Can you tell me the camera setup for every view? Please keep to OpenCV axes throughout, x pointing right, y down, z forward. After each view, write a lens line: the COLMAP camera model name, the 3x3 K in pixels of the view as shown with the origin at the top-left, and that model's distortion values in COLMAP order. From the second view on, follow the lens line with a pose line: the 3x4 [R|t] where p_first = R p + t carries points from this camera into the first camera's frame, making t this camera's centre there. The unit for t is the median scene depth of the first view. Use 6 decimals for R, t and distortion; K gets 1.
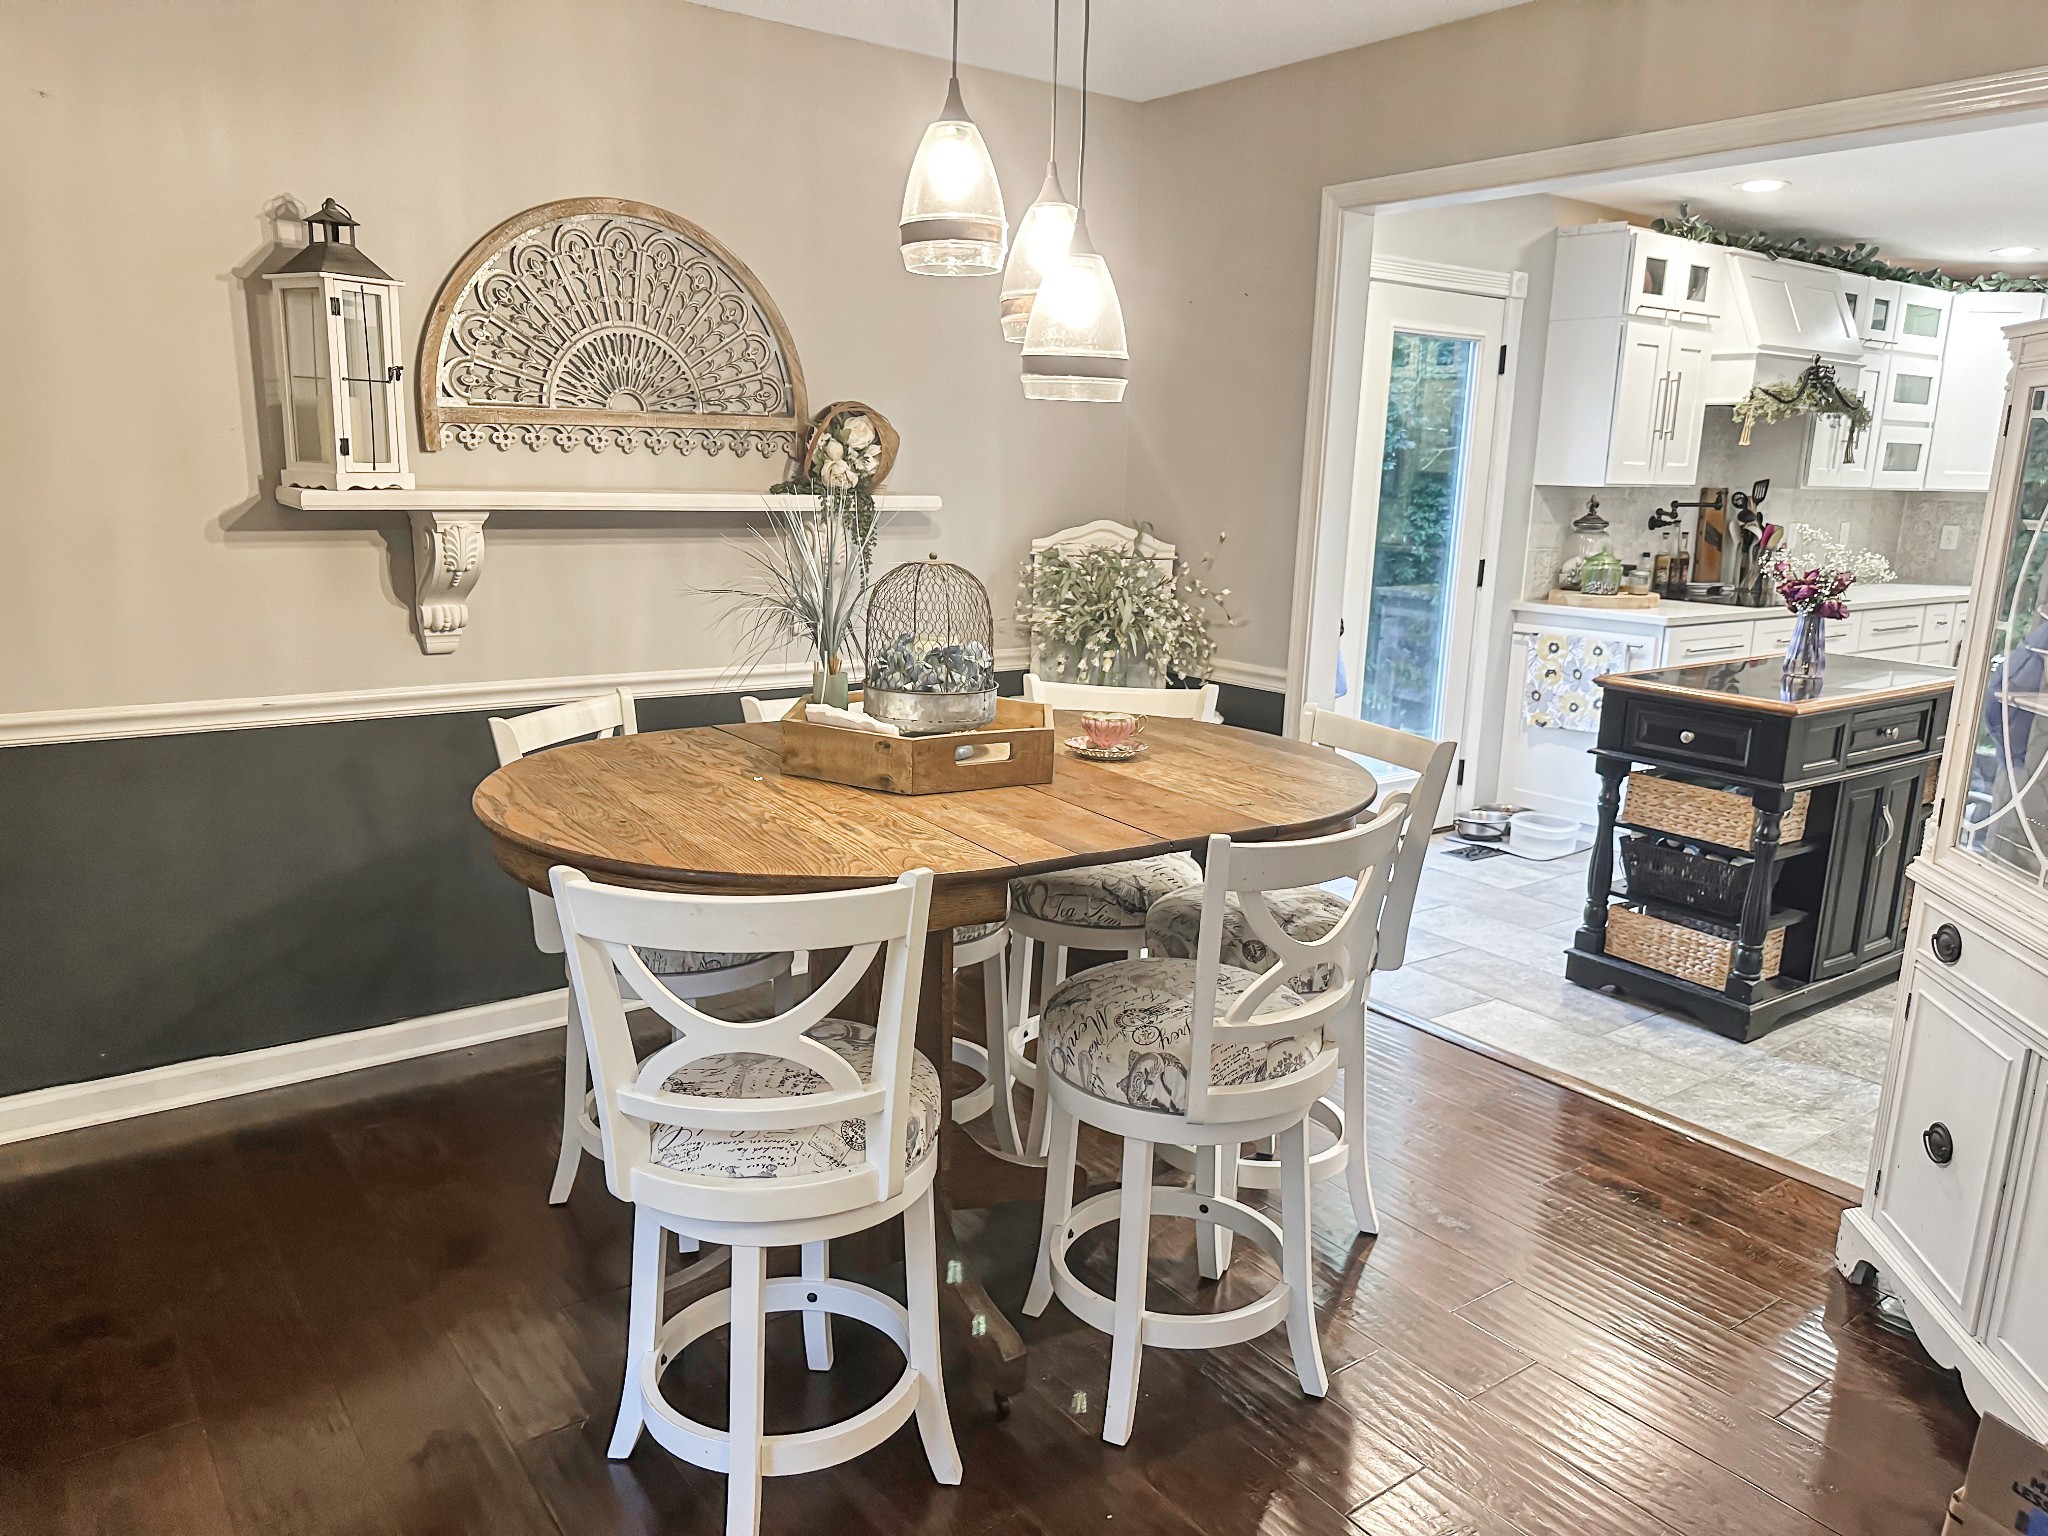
lens RADIAL K [[1454.2, 0, 990.1], [0, 1454.2, 777.7], [0, 0, 1]] dist [0.002254, -0.033611]
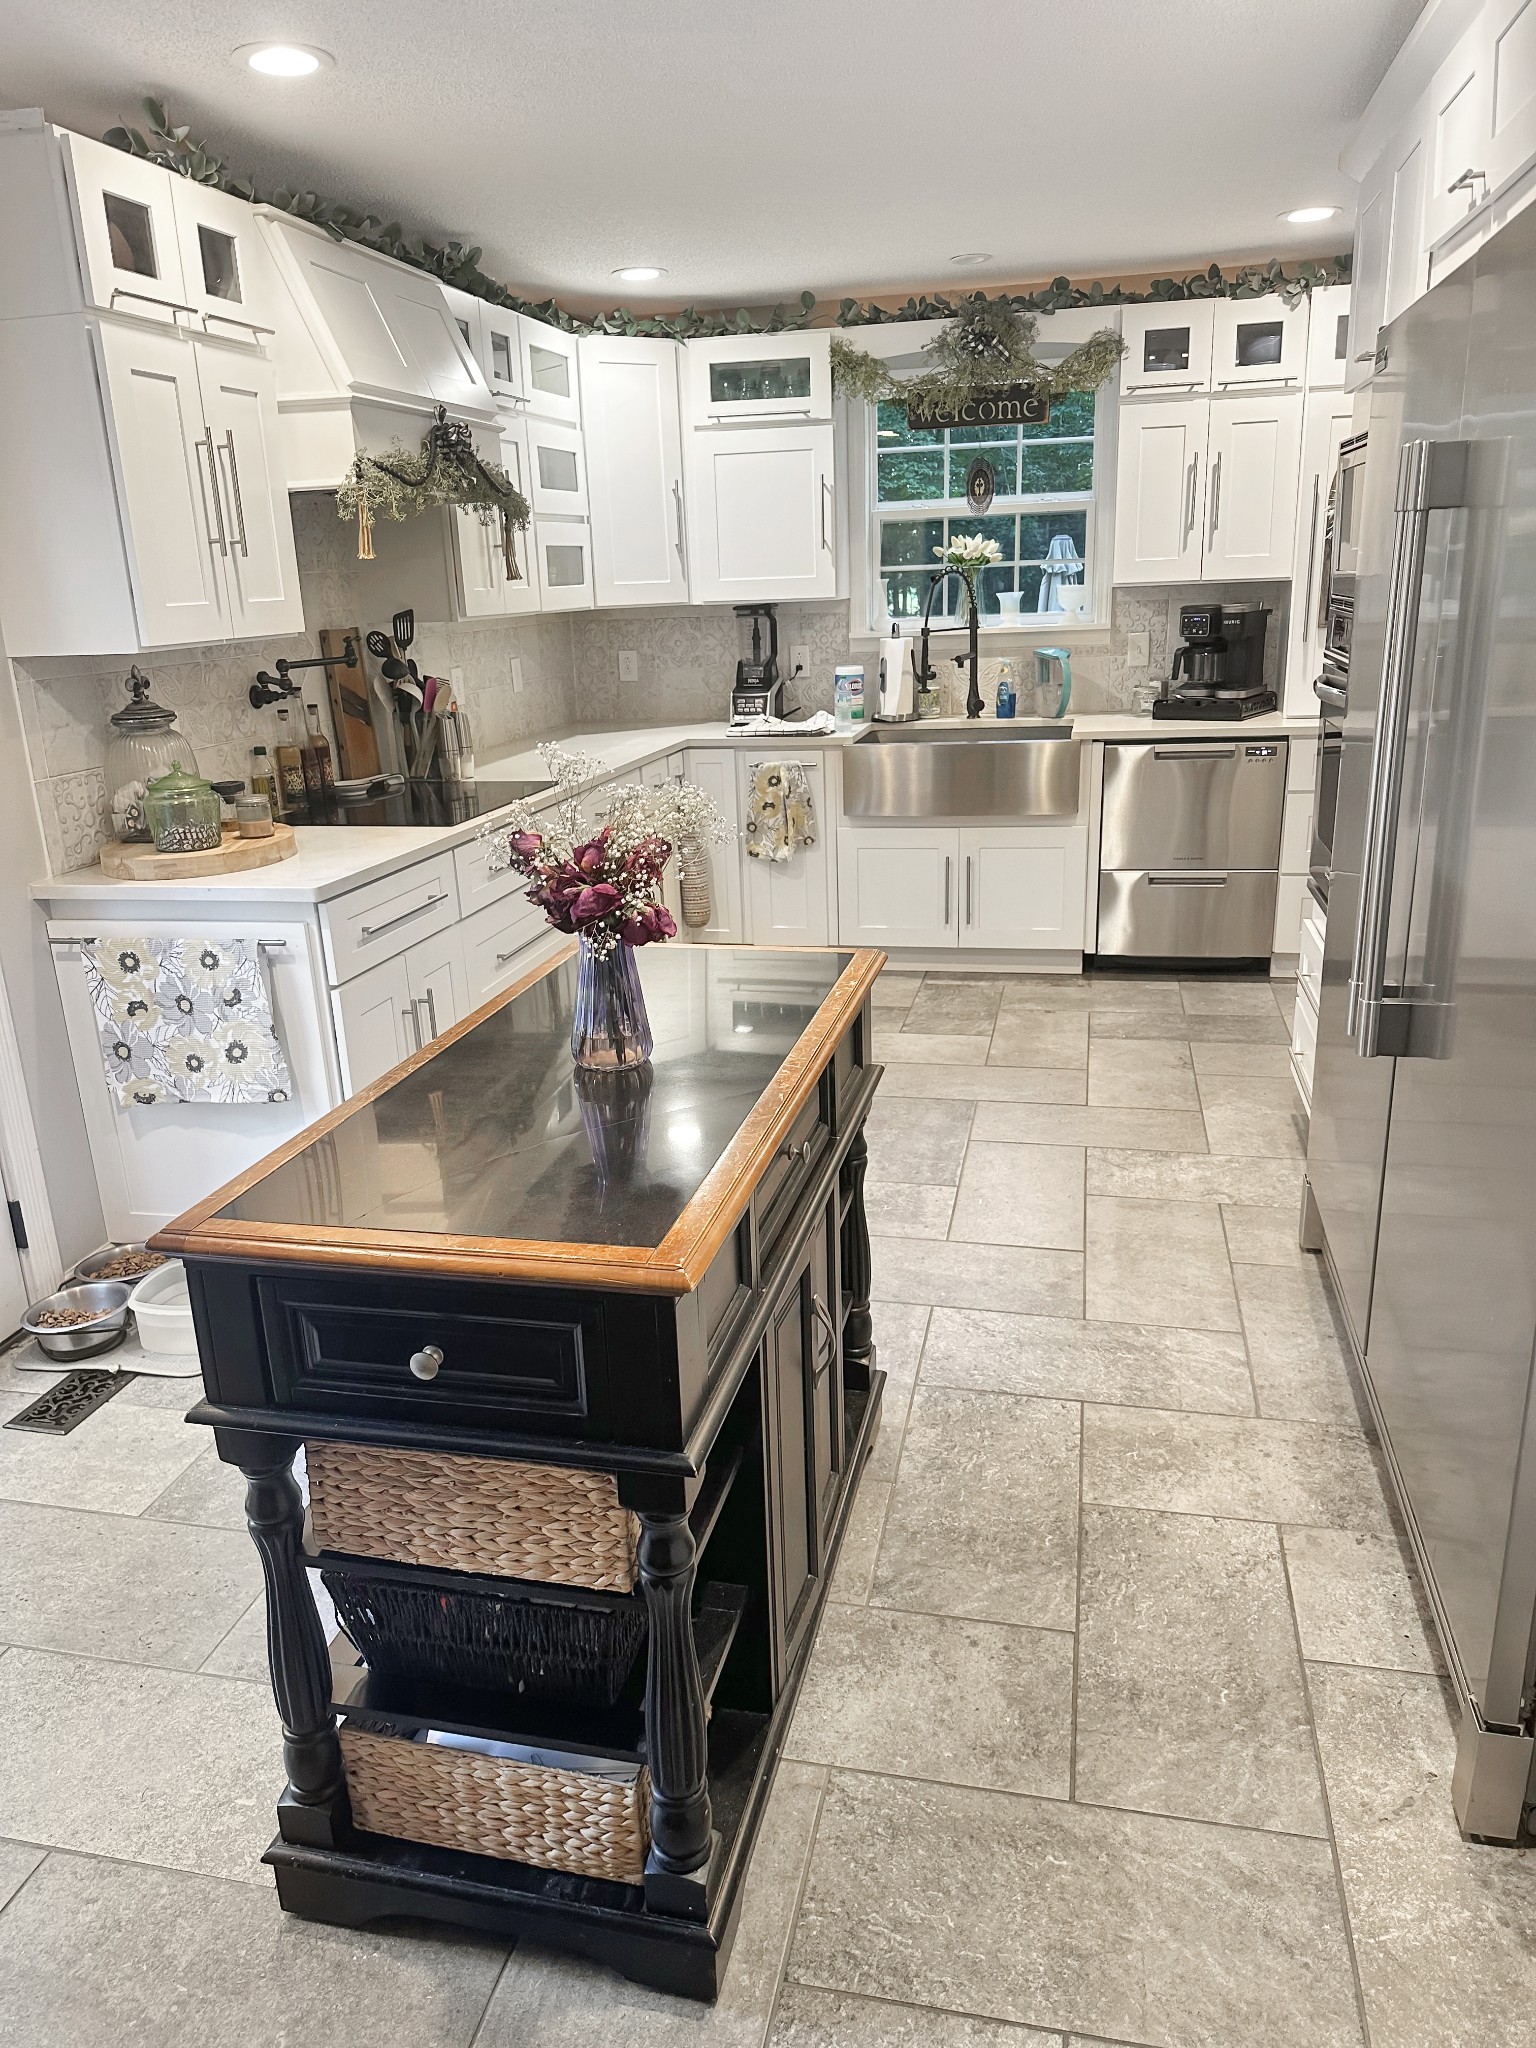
lens RADIAL K [[1454.9, 0, 768.0], [0, 1454.9, 1024.0], [0, 0, 1]] dist [0.127686, -0.195551]
pose [[0.744914, -0.244503, 0.620743, 0.214011], [0.197773, 0.969531, 0.144552, -0.097244], [-0.637173, 0.015088, 0.770573, 0.419535]]
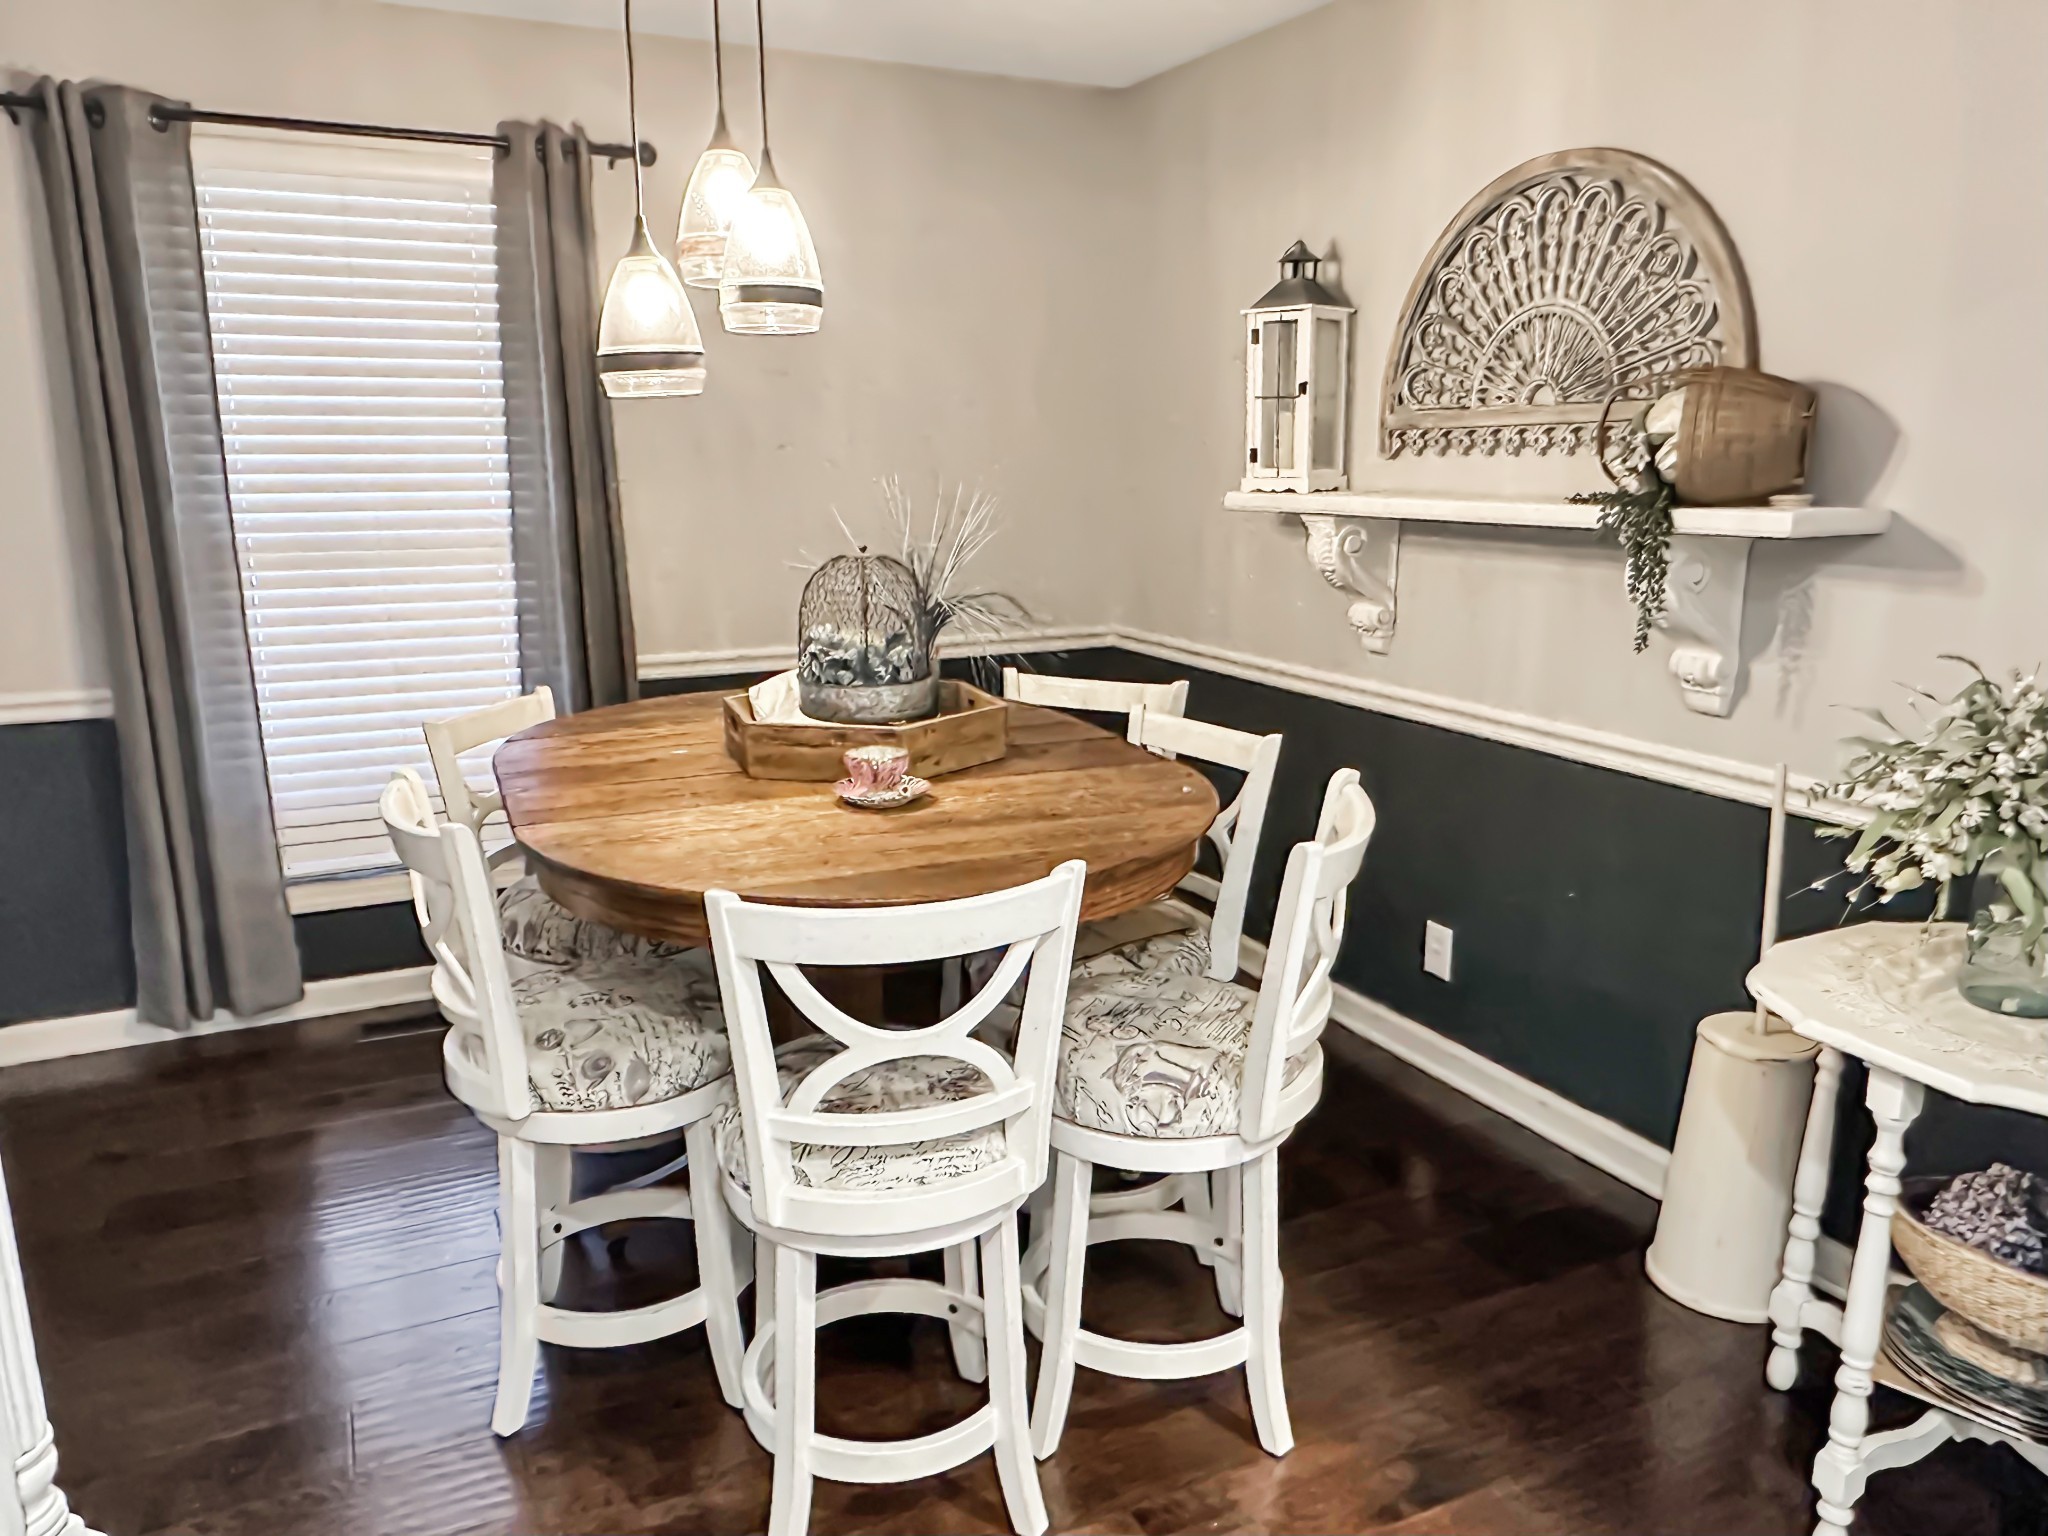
lens RADIAL K [[1454.9, 0, 1019.0], [0, 1454.9, 772.8], [0, 0, 1]] dist [0.127686, -0.195551]
pose [[-0.190812, 0.189811, -0.963100, 0.404971], [-0.208487, 0.950906, 0.228714, -0.110425], [0.959231, 0.244436, -0.141871, 0.535402]]
